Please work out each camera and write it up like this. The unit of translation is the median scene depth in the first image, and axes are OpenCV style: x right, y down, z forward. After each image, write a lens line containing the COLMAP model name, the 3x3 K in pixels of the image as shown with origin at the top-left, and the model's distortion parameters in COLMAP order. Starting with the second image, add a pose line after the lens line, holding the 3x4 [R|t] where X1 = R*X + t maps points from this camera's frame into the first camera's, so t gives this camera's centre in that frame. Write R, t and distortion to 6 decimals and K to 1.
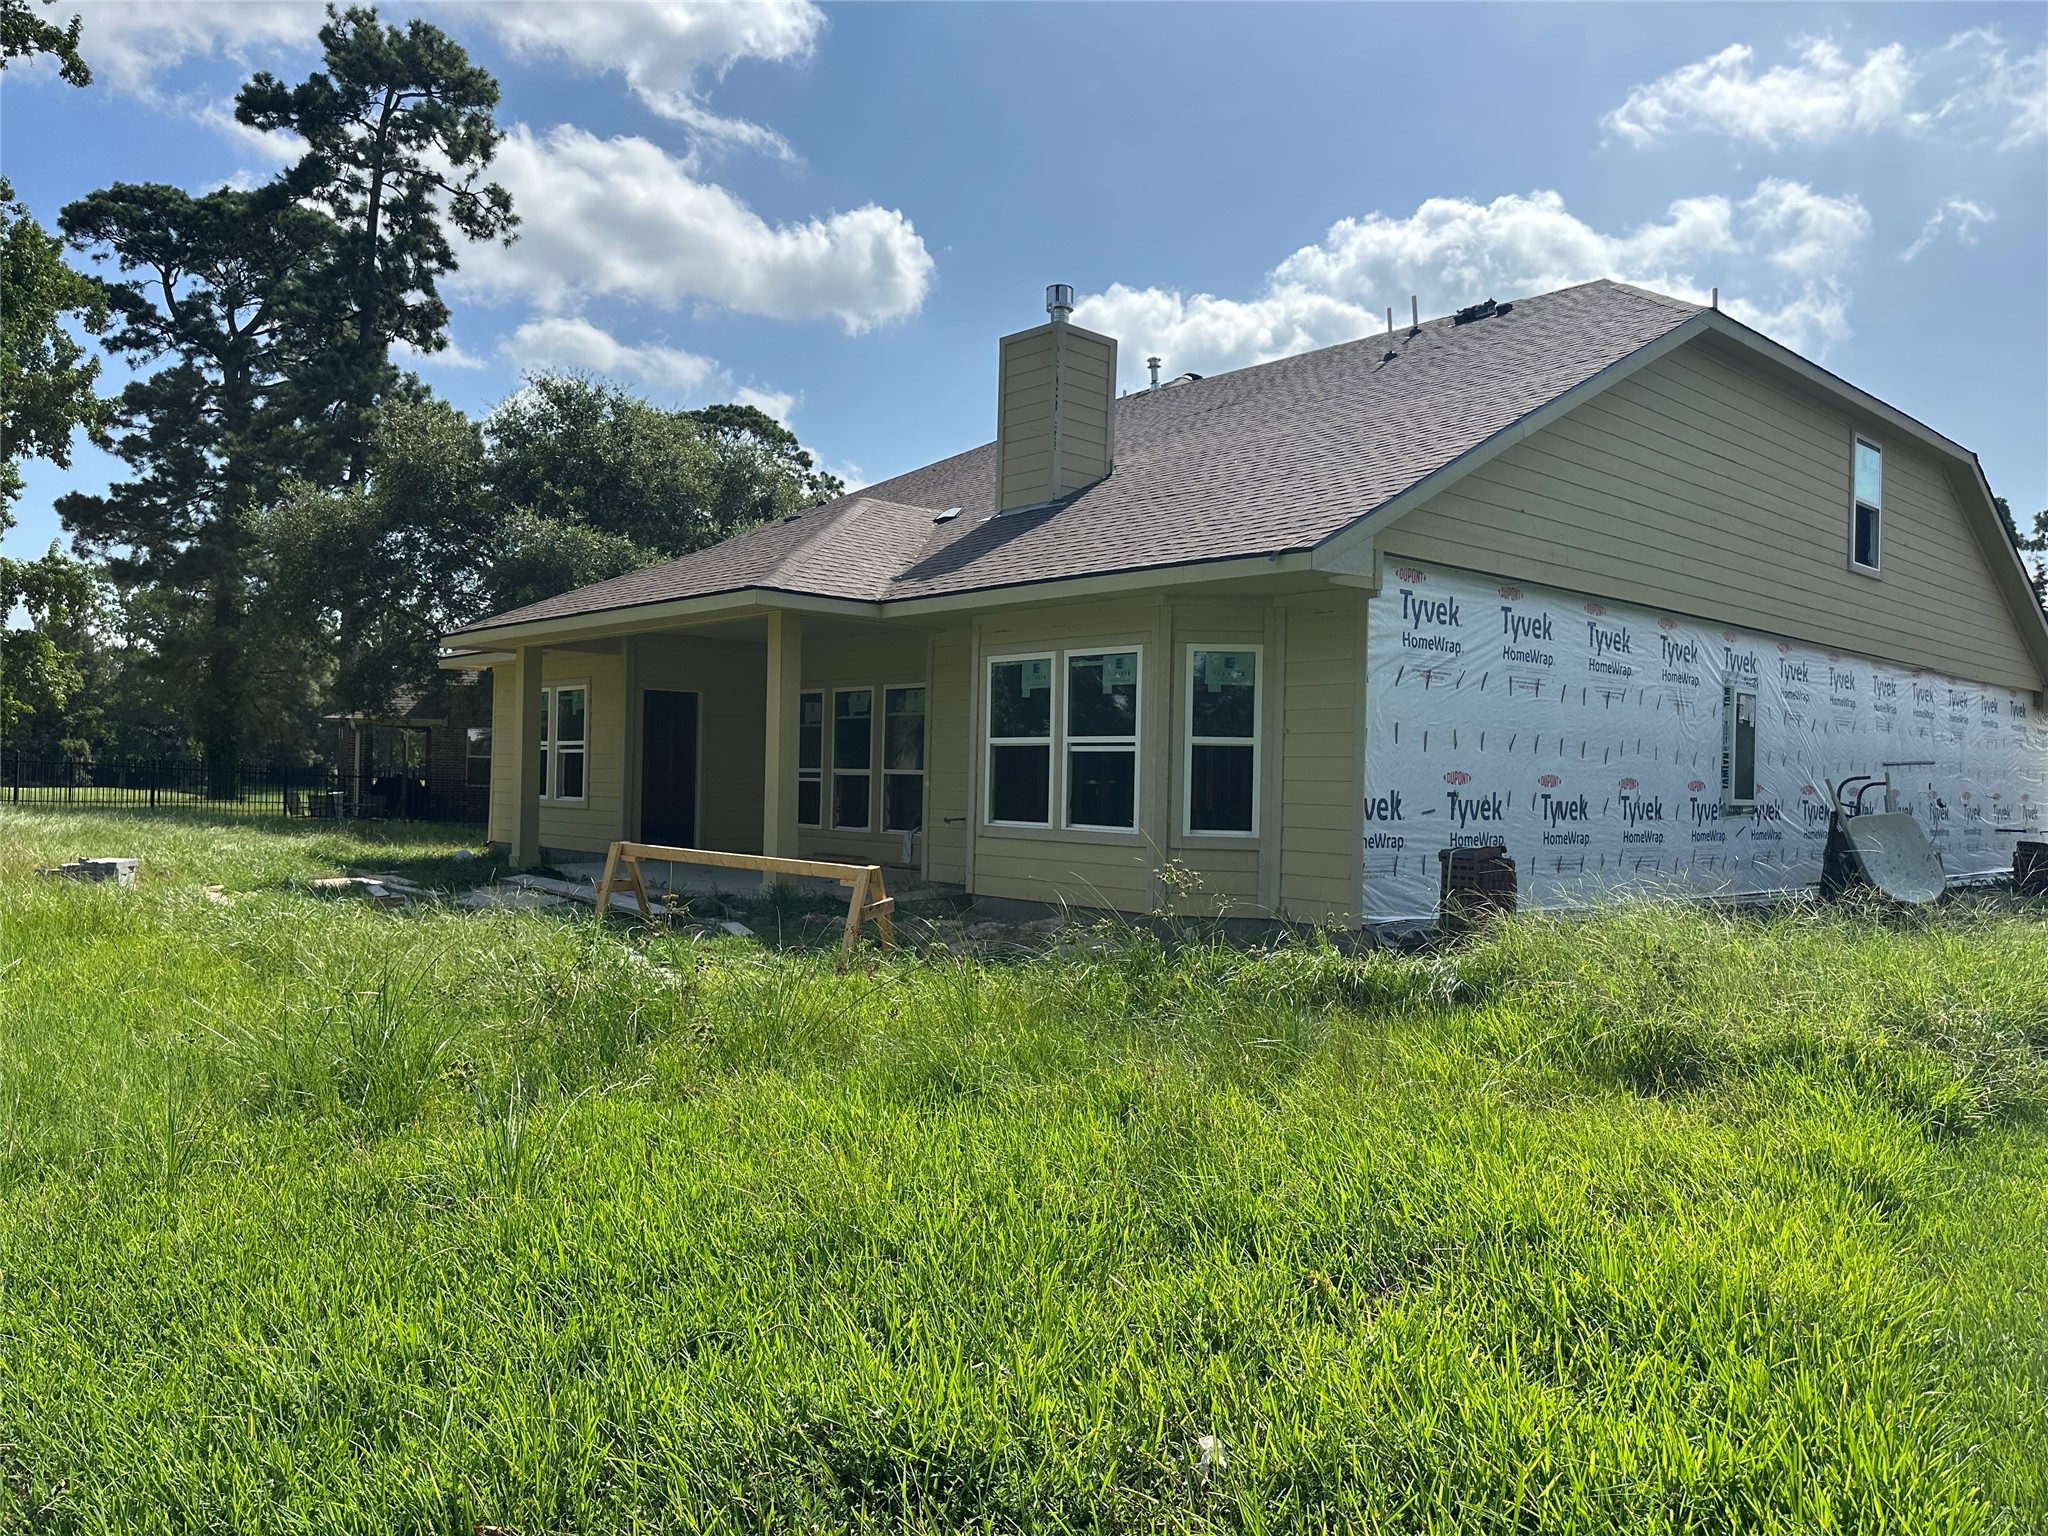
lens RADIAL K [[1435.1, 0, 1024.0], [0, 1435.1, 768.0], [0, 0, 1]] dist [-0.006219, -0.003657]
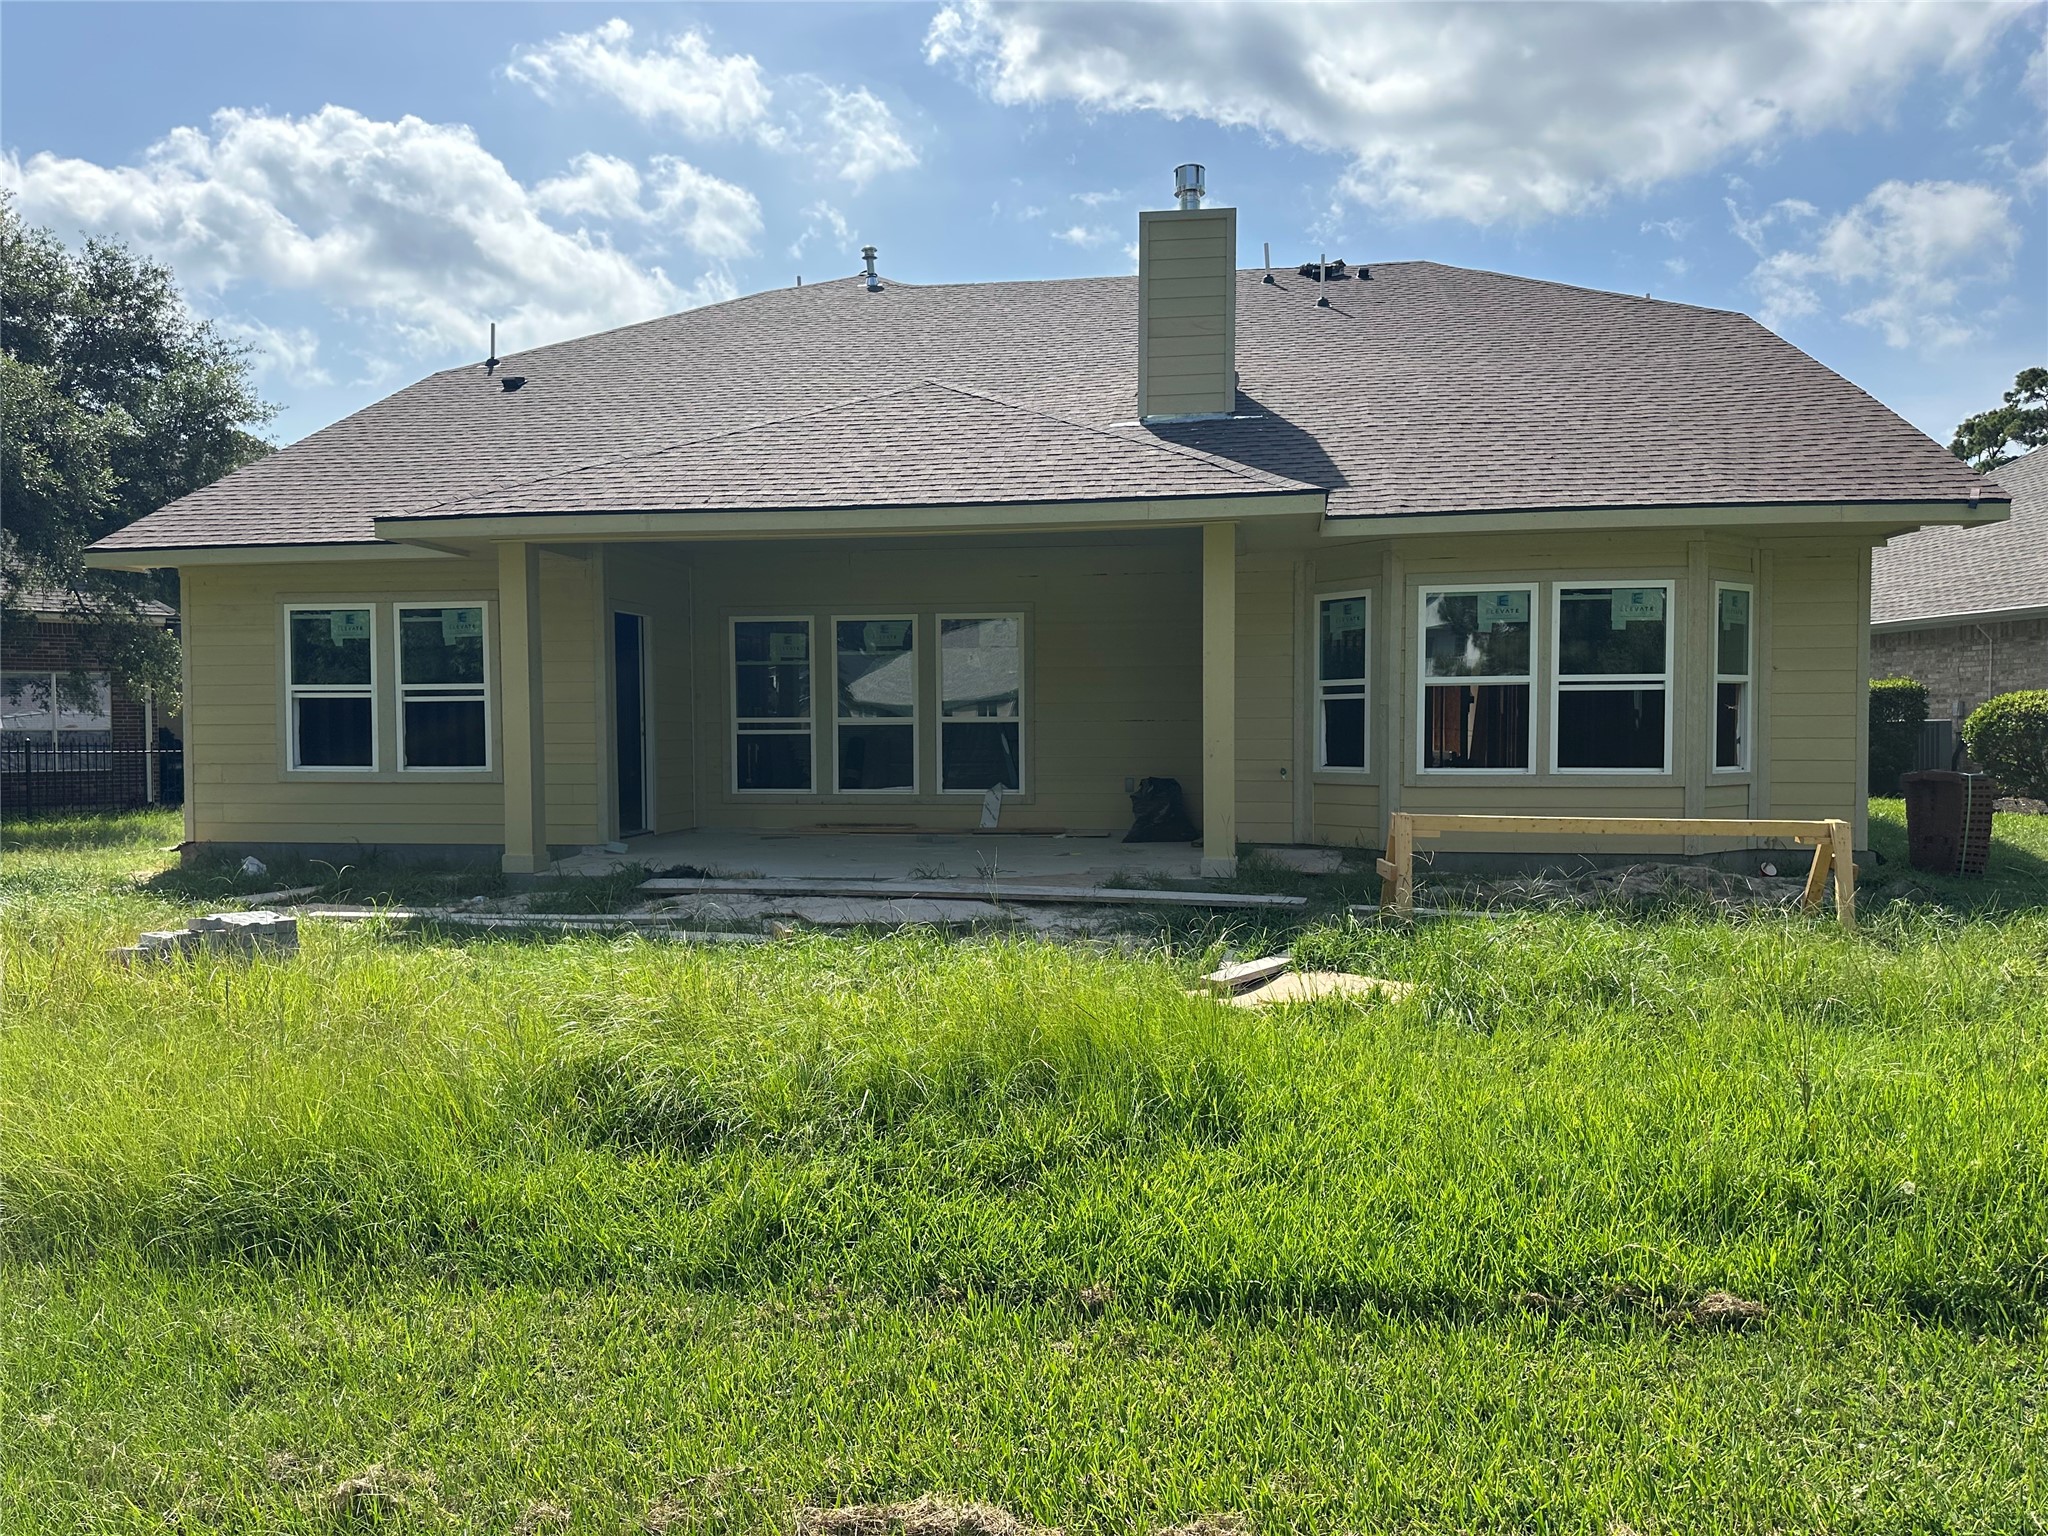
lens RADIAL K [[1435.1, 0, 1024.0], [0, 1435.1, 768.0], [0, 0, 1]] dist [-0.006219, -0.003657]
pose [[0.783246, -0.041744, 0.620309, -0.814968], [0.018767, 0.998876, 0.043524, -0.008346], [-0.621428, -0.022449, 0.783149, 0.477609]]
